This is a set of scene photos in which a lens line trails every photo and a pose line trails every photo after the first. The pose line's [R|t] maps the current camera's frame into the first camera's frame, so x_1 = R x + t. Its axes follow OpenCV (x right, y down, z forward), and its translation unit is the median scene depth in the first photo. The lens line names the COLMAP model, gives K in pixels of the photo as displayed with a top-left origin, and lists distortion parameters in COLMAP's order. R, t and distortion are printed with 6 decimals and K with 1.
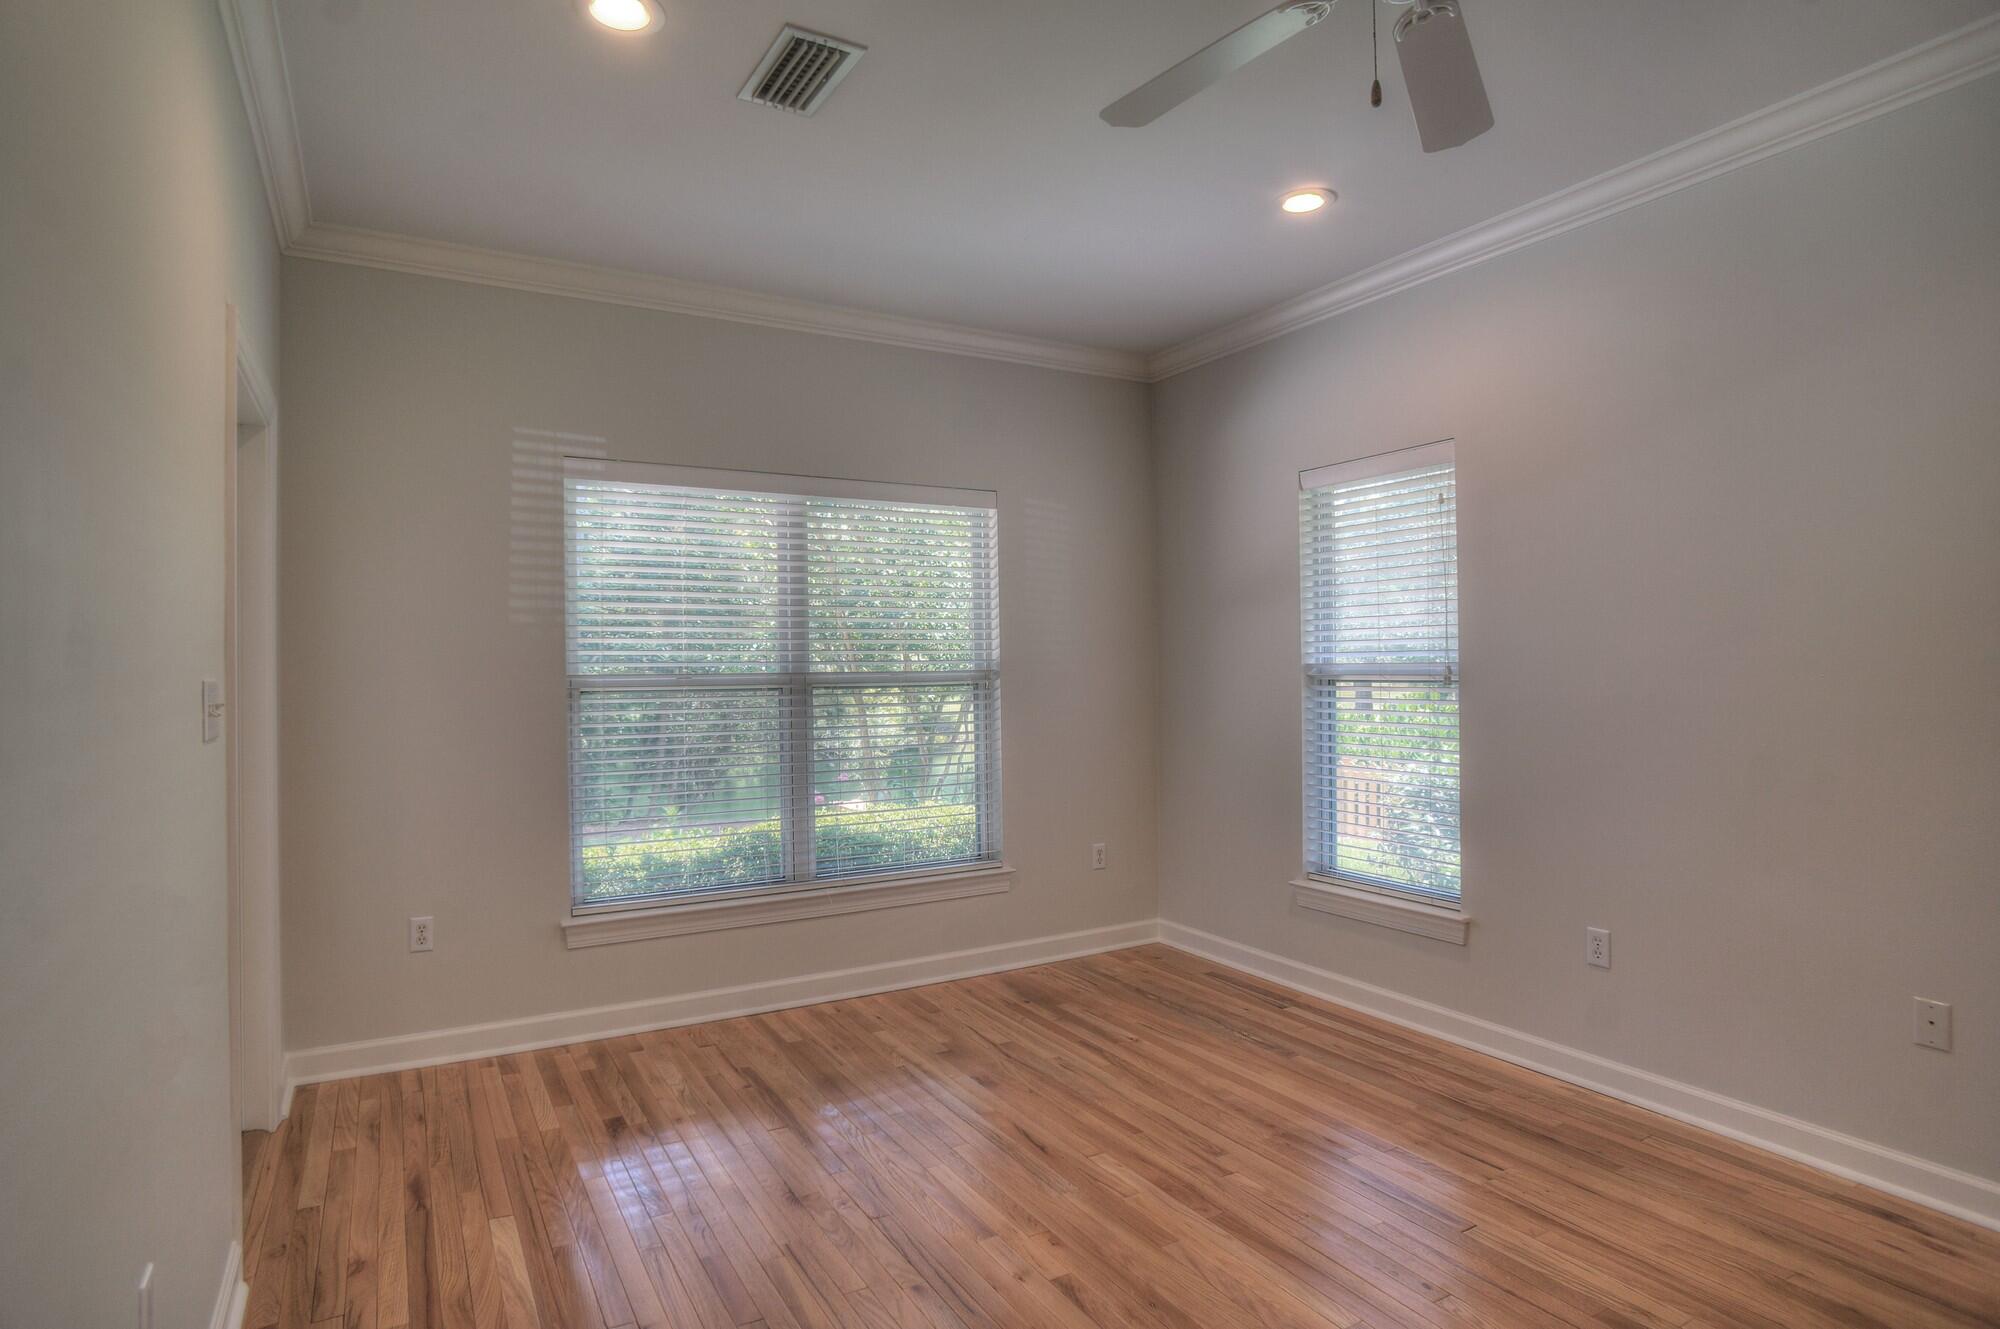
lens RADIAL K [[1059.2, 0, 994.3], [0, 1059.2, 669.5], [0, 0, 1]] dist [-0.030547, 0.001980]
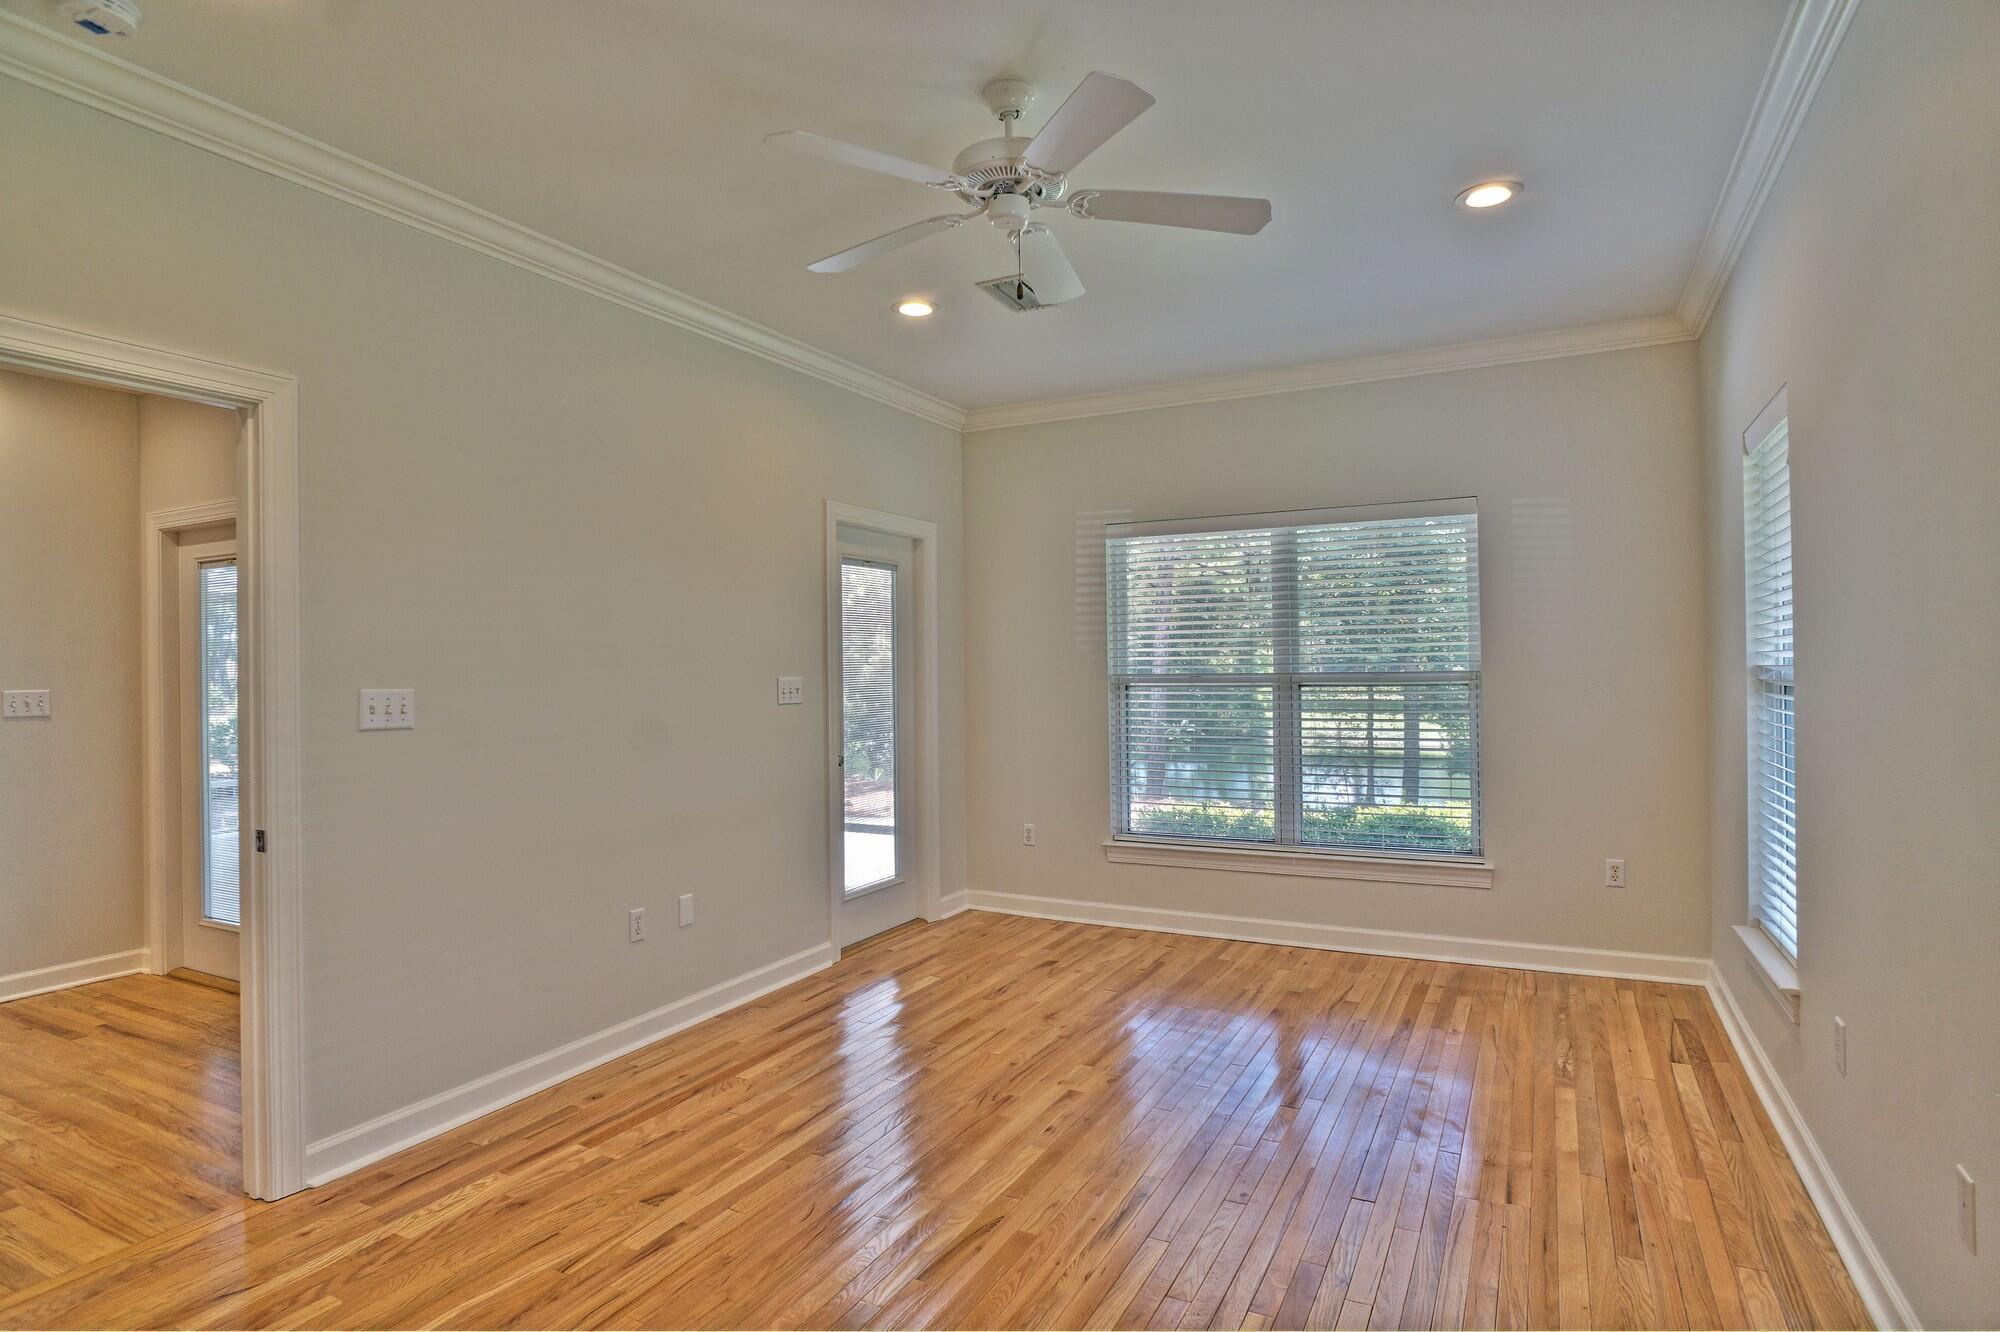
lens RADIAL K [[1059.2, 0, 984.3], [0, 1059.2, 663.4], [0, 0, 1]] dist [-0.030547, 0.001980]
pose [[0.535823, -0.001689, -0.844328, 0.750034], [0.004733, 0.999988, 0.001004, -0.012576], [0.844317, -0.004534, 0.535825, 0.062703]]
